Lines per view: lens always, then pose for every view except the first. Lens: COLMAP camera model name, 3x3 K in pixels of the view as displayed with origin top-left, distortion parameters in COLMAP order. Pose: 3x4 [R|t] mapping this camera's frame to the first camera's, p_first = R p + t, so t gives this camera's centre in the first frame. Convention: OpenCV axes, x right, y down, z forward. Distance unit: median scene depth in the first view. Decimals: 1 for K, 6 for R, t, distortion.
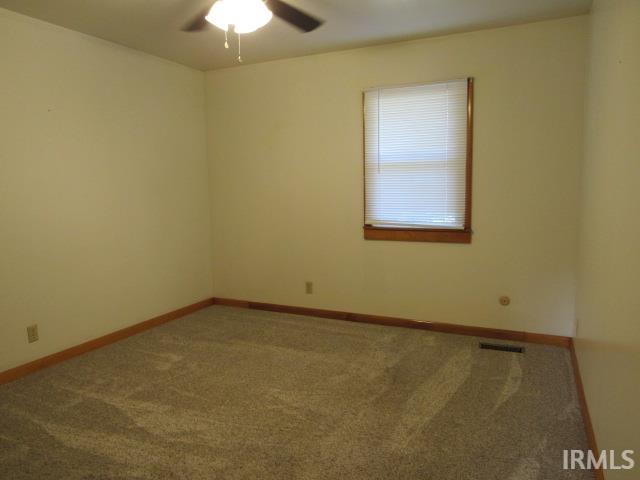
lens RADIAL K [[460.0, 0, 318.6], [0, 460.0, 244.0], [0, 0, 1]] dist [-0.022966, 0.004549]
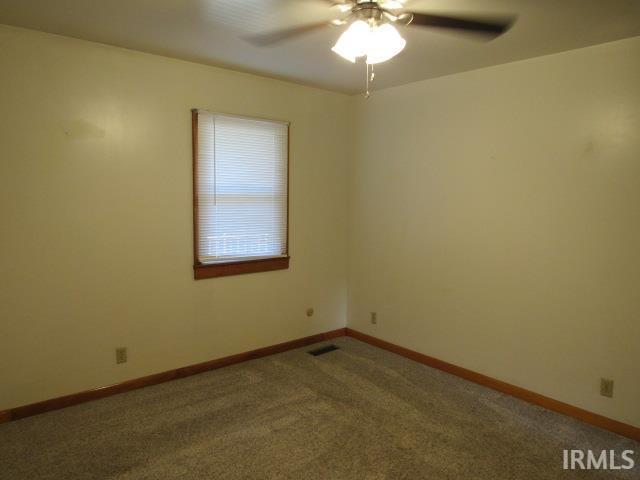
lens RADIAL K [[460.0, 0, 318.6], [0, 460.0, 244.0], [0, 0, 1]] dist [-0.022966, 0.004549]
pose [[0.401688, -0.081448, 0.912147, -0.666950], [0.091751, 0.994605, 0.048406, -0.109711], [-0.911169, 0.064246, 0.406994, 0.475400]]
